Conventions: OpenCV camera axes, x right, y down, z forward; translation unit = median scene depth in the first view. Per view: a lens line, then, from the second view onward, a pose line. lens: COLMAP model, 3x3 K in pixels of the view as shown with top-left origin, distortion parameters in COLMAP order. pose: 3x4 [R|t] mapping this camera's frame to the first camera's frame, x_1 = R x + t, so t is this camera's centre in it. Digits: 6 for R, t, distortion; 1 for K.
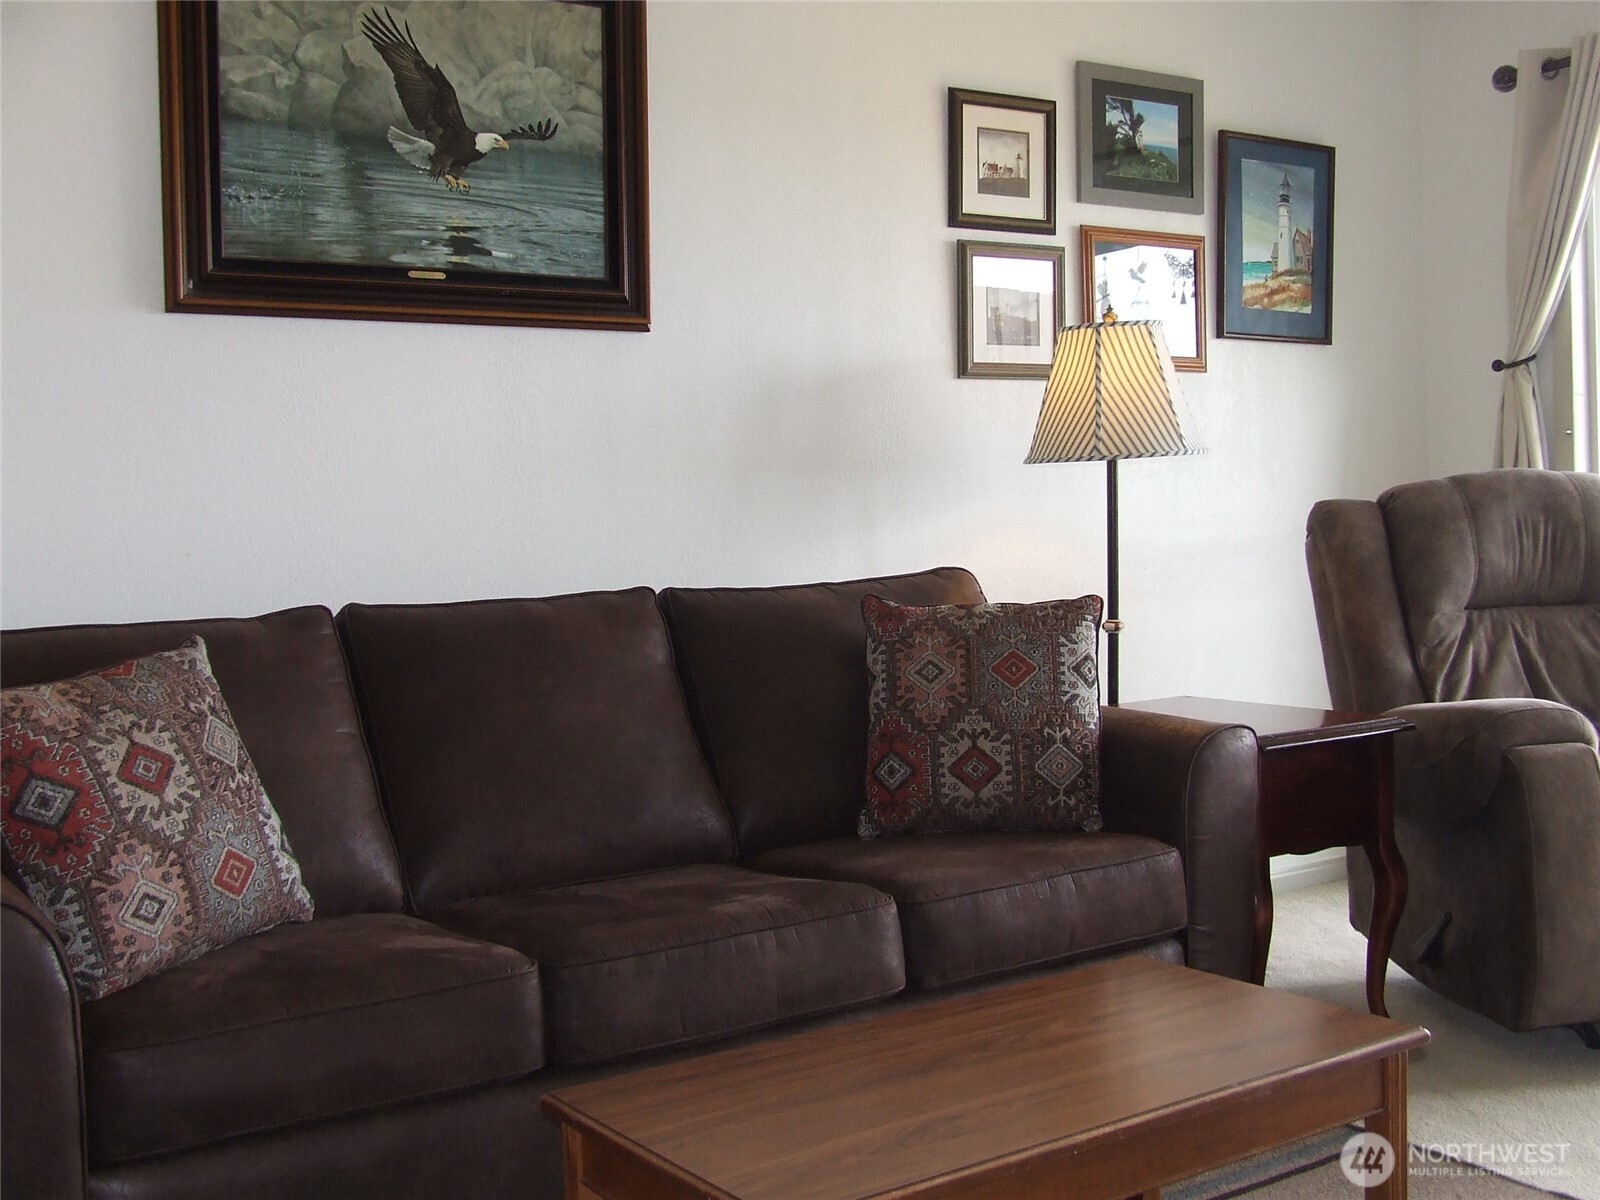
lens RADIAL K [[1759.8, 0, 807.9], [0, 1759.8, 588.0], [0, 0, 1]] dist [-0.095243, 0.129074]
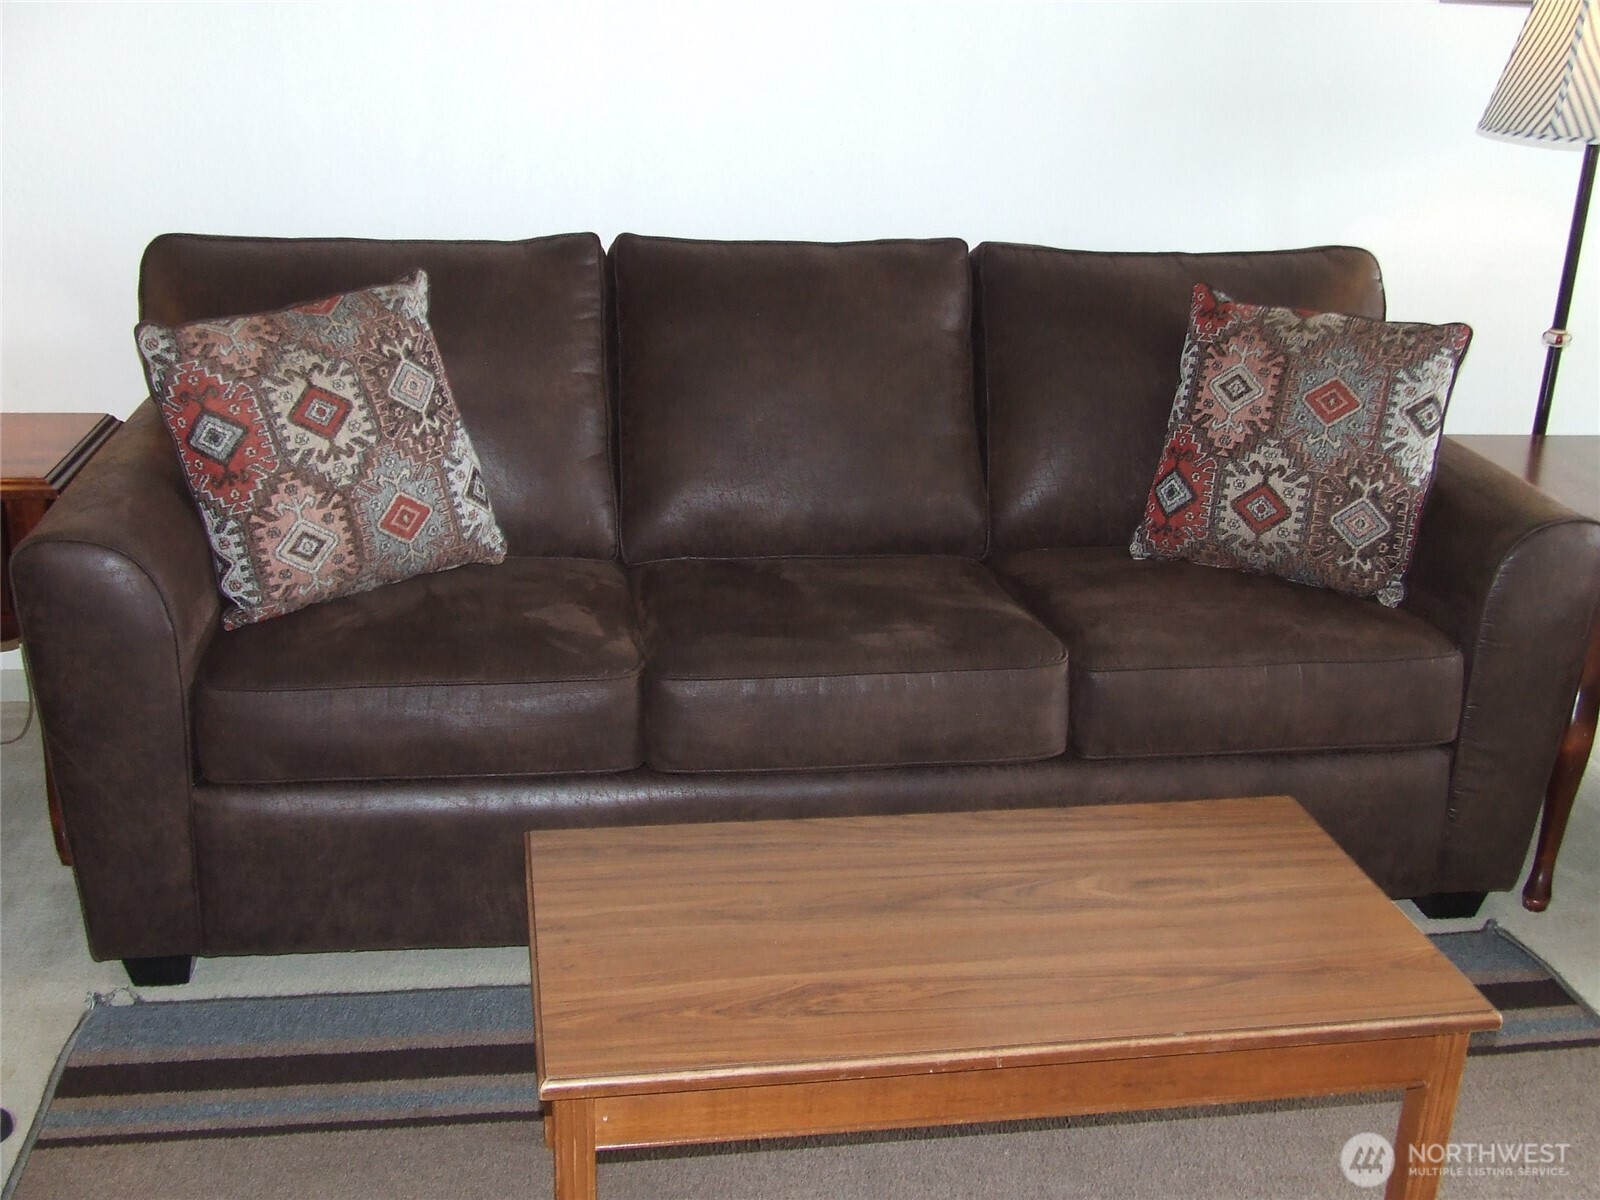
lens RADIAL K [[1759.8, 0, 807.9], [0, 1759.8, 588.0], [0, 0, 1]] dist [-0.095243, 0.129074]
pose [[0.908882, 0.201652, -0.365061, 0.213563], [-0.086506, 0.947451, 0.307982, -0.106712], [0.407983, -0.248340, 0.878566, 0.132942]]
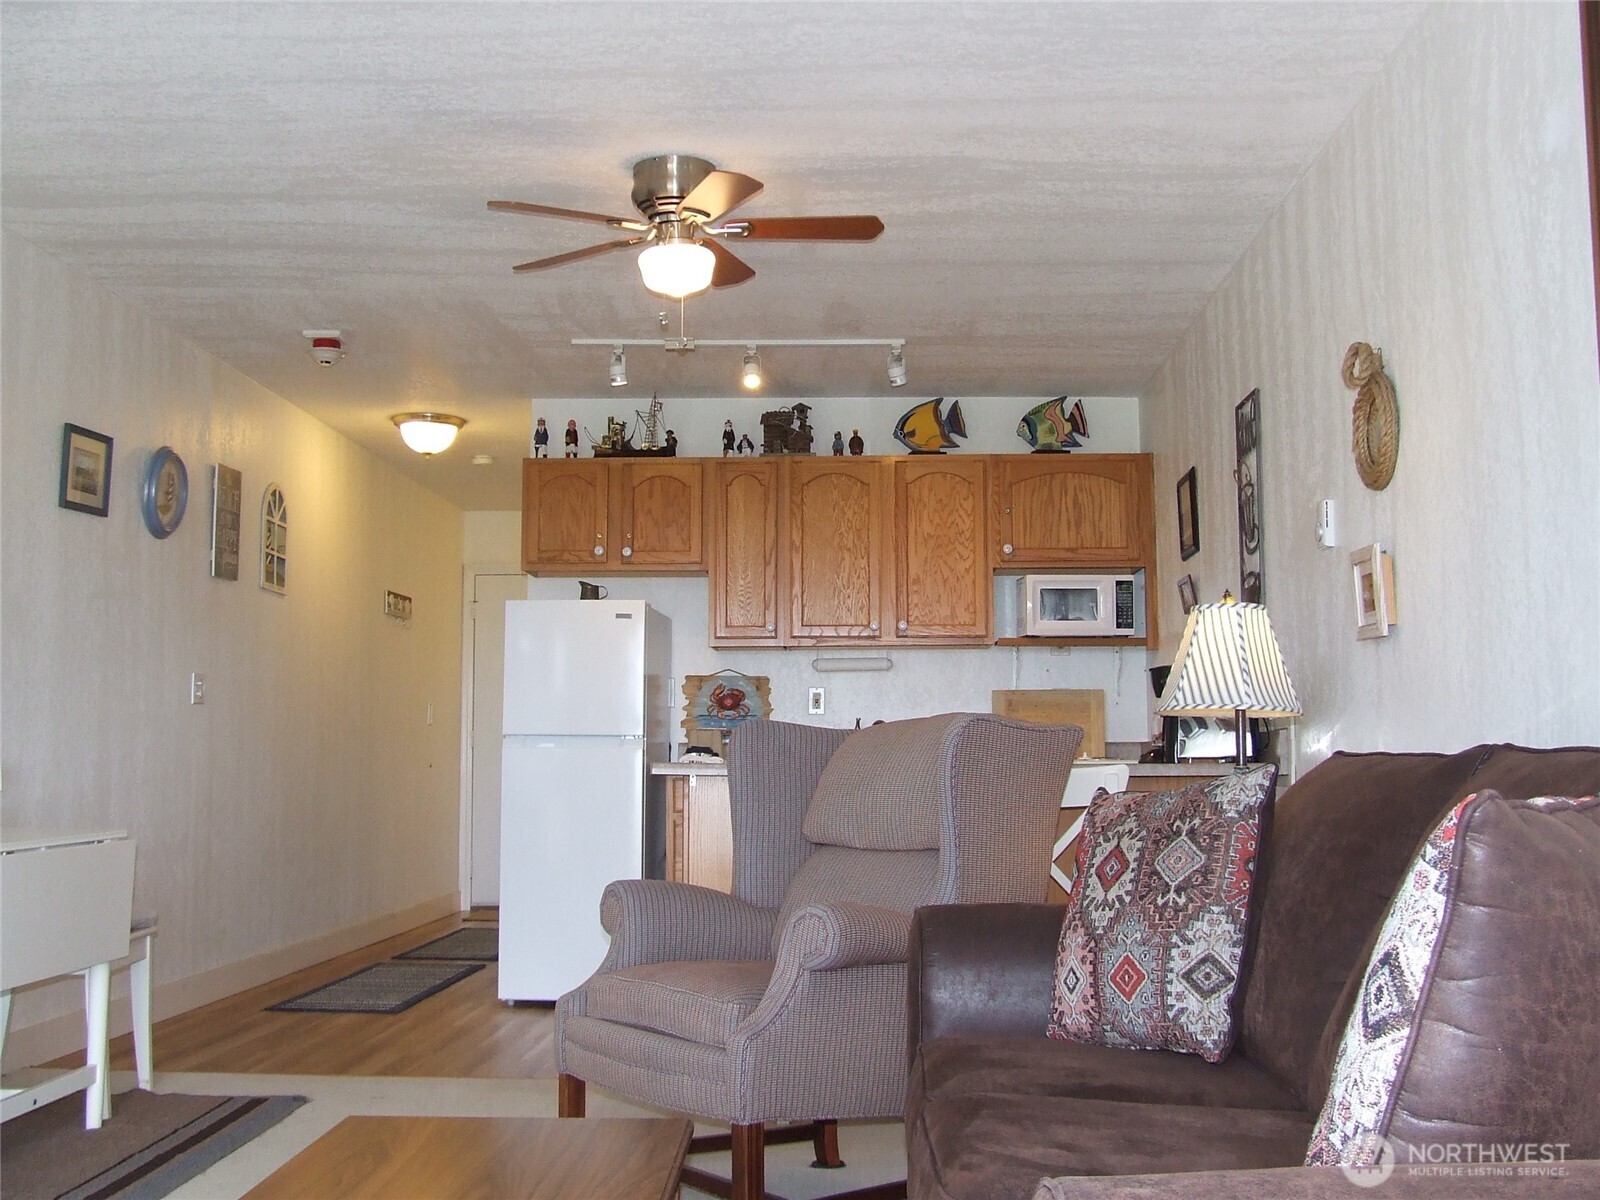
lens RADIAL K [[1759.8, 0, 807.9], [0, 1759.8, 588.0], [0, 0, 1]] dist [-0.095243, 0.129074]
pose [[-0.567205, -0.048392, -0.822154, 0.532424], [-0.014453, 0.998703, -0.048813, -0.017692], [0.823450, -0.015804, -0.567169, 1.124374]]
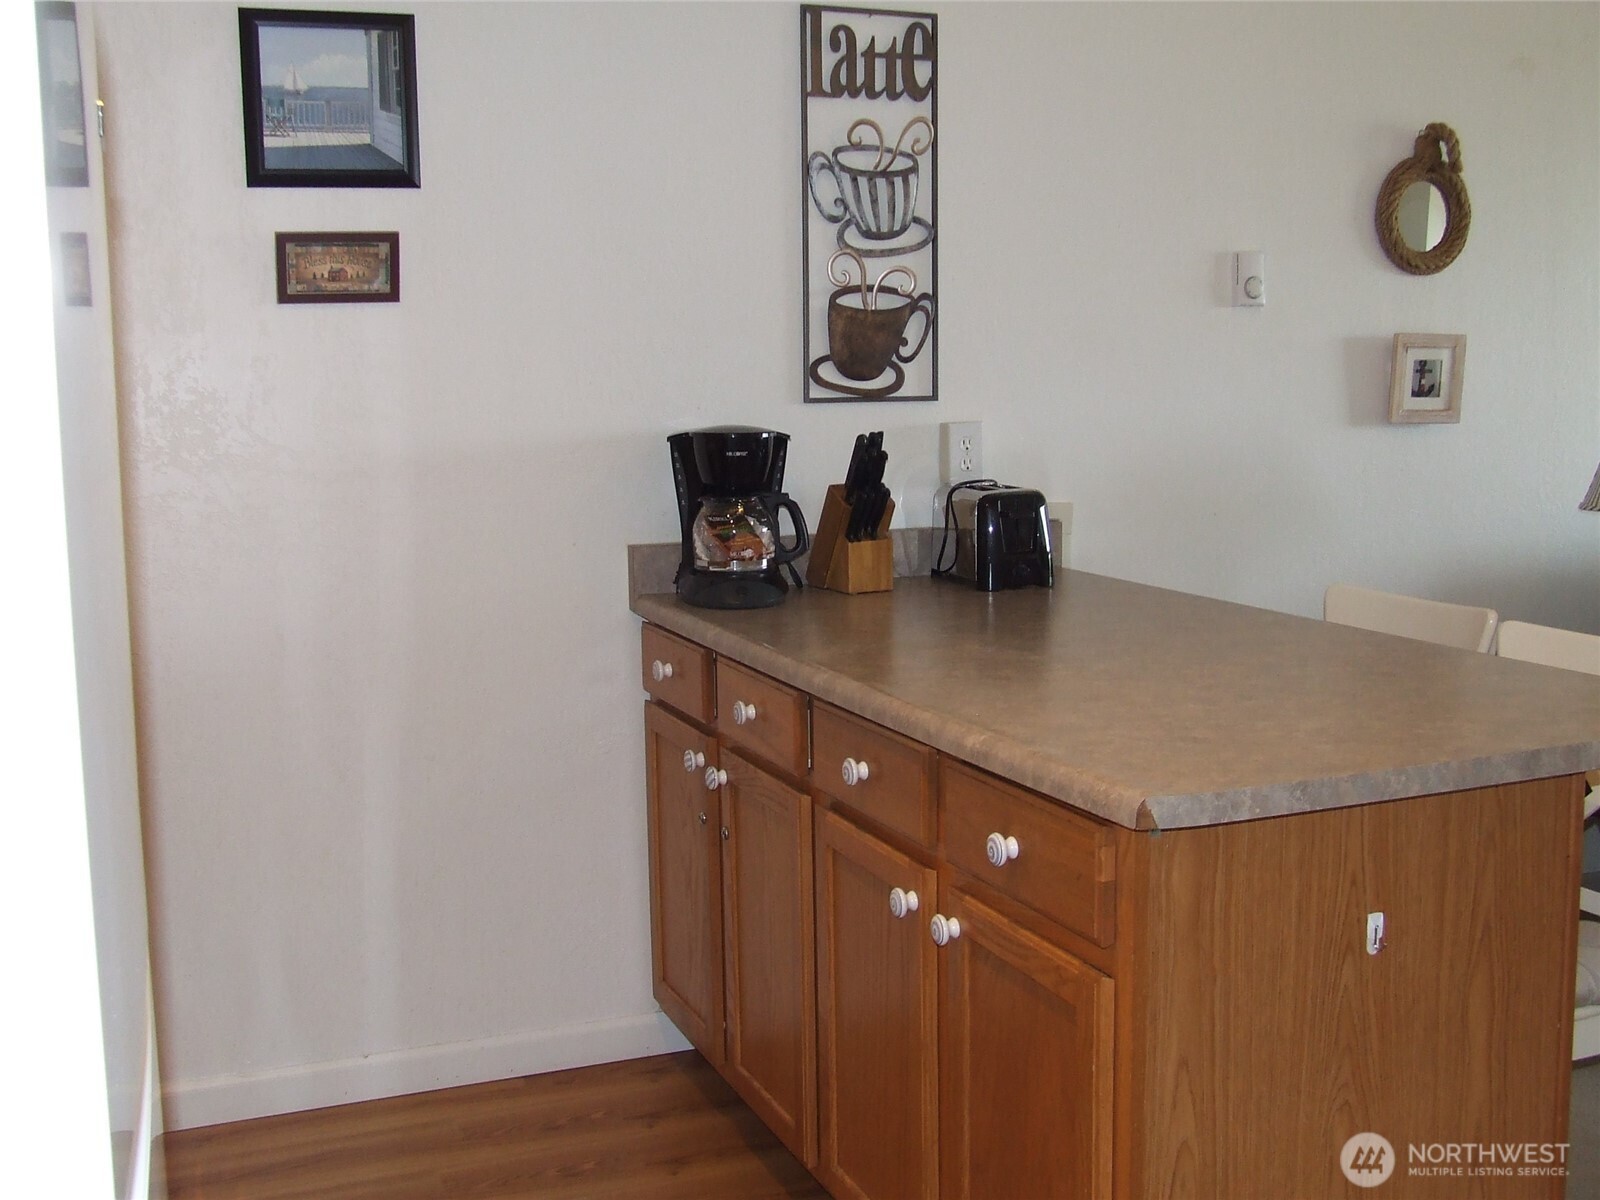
lens RADIAL K [[1759.8, 0, 807.9], [0, 1759.8, 588.0], [0, 0, 1]] dist [-0.095243, 0.129074]
pose [[0.982110, 0.046763, -0.182411, -0.875908], [-0.029578, 0.994960, 0.095815, -0.036581], [0.185972, -0.088705, 0.978543, -0.526883]]
